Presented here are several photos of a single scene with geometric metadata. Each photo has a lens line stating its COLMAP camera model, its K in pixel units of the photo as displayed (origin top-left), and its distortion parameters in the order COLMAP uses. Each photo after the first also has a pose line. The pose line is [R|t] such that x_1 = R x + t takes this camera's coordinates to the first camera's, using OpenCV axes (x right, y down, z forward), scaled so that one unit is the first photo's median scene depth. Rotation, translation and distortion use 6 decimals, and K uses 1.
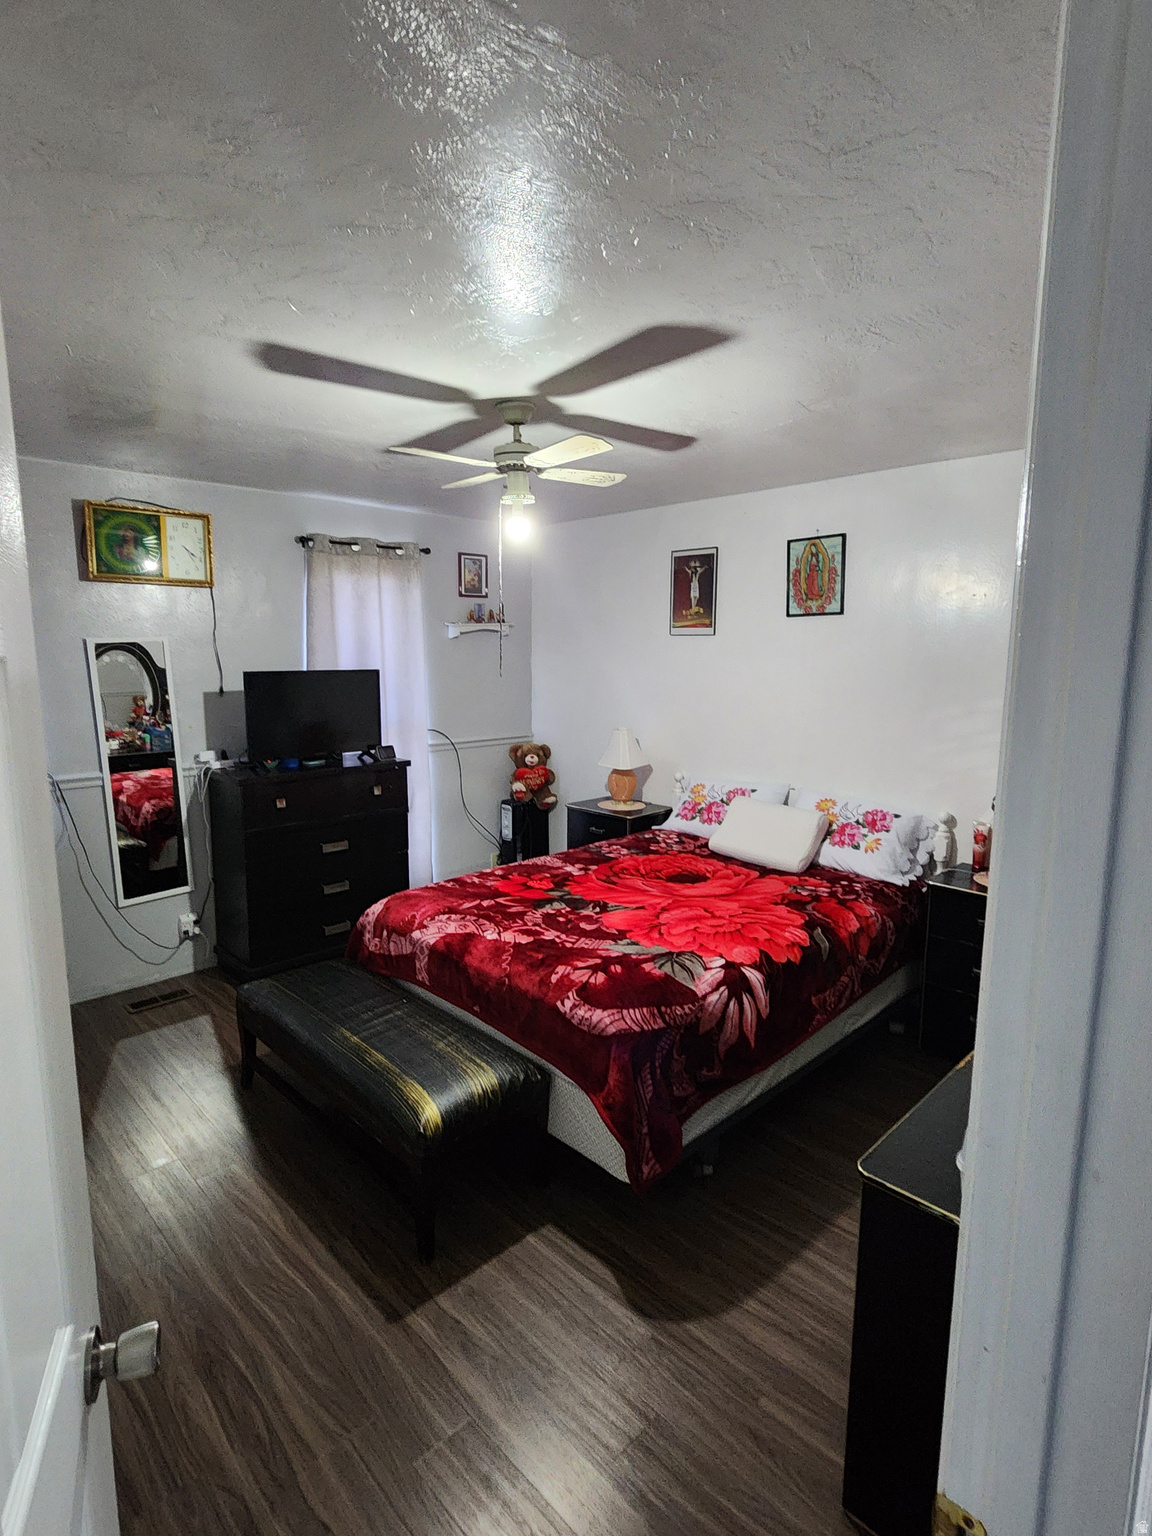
lens RADIAL K [[803.2, 0, 571.9], [0, 803.2, 766.4], [0, 0, 1]] dist [0.000917, 0.000752]
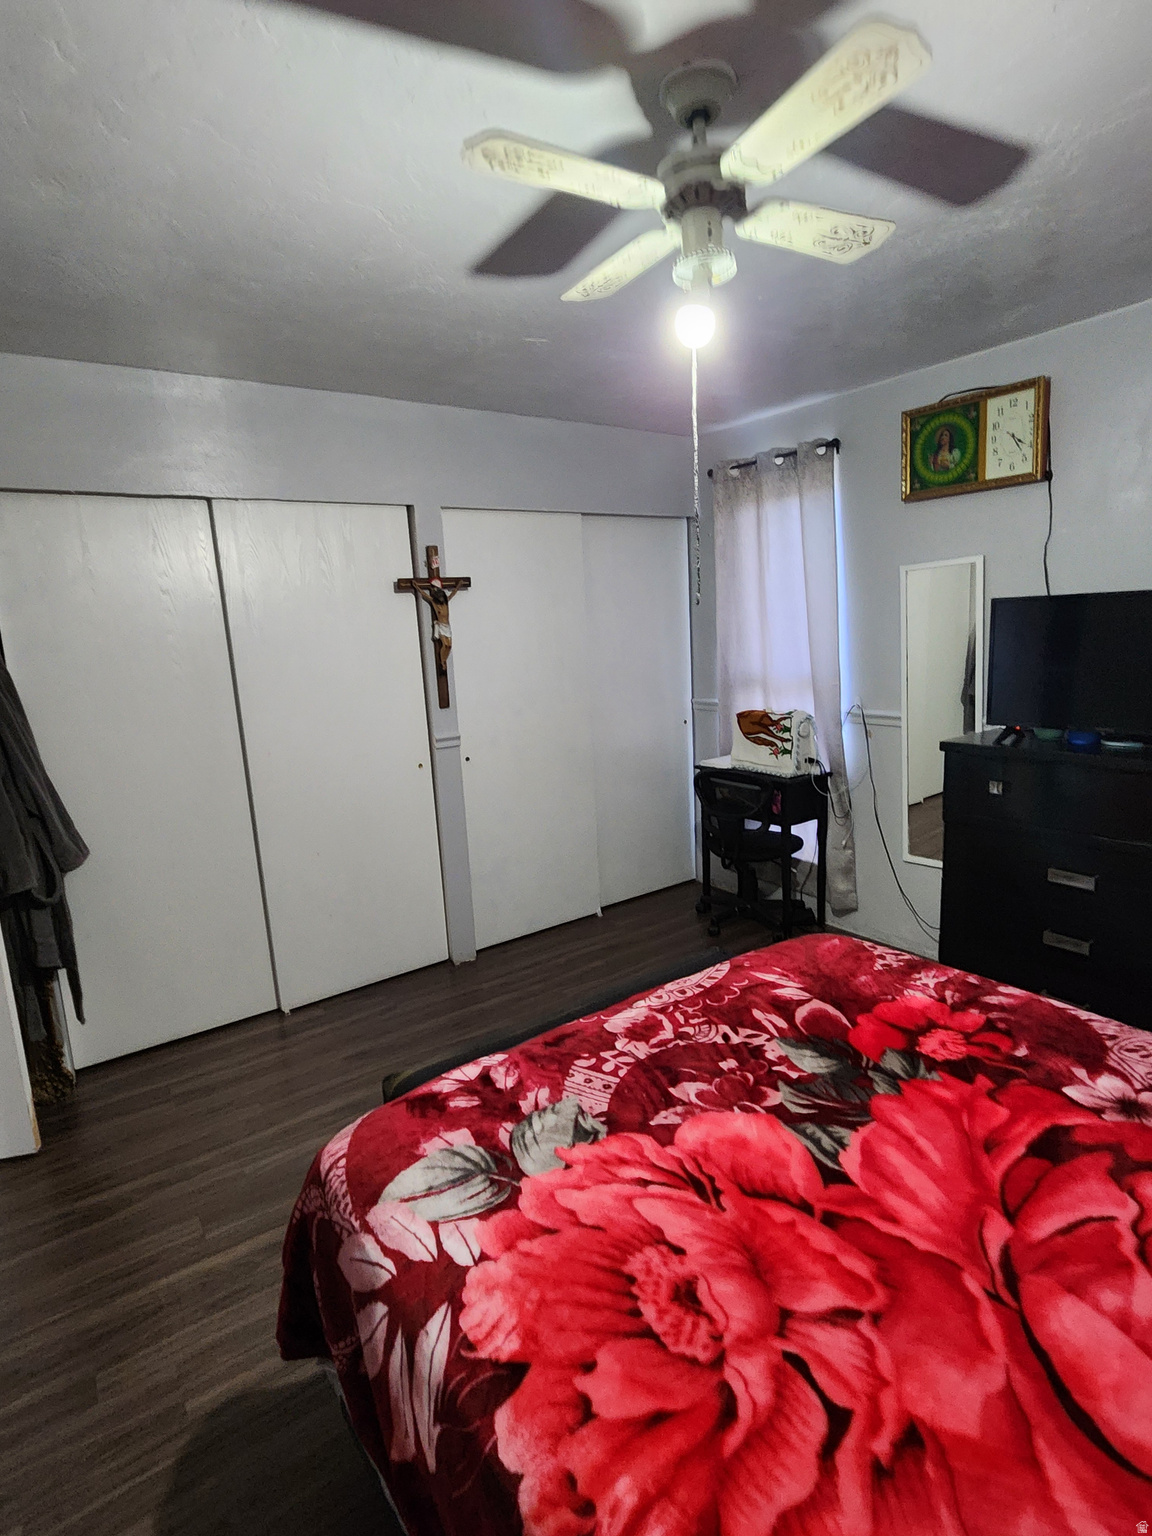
lens RADIAL K [[803.2, 0, 570.5], [0, 803.2, 765.3], [0, 0, 1]] dist [0.000917, 0.000752]
pose [[-0.146949, 0.179496, -0.972722, 0.465502], [-0.095650, 0.976210, 0.194590, -0.093093], [0.984509, 0.121636, -0.126284, 0.902442]]
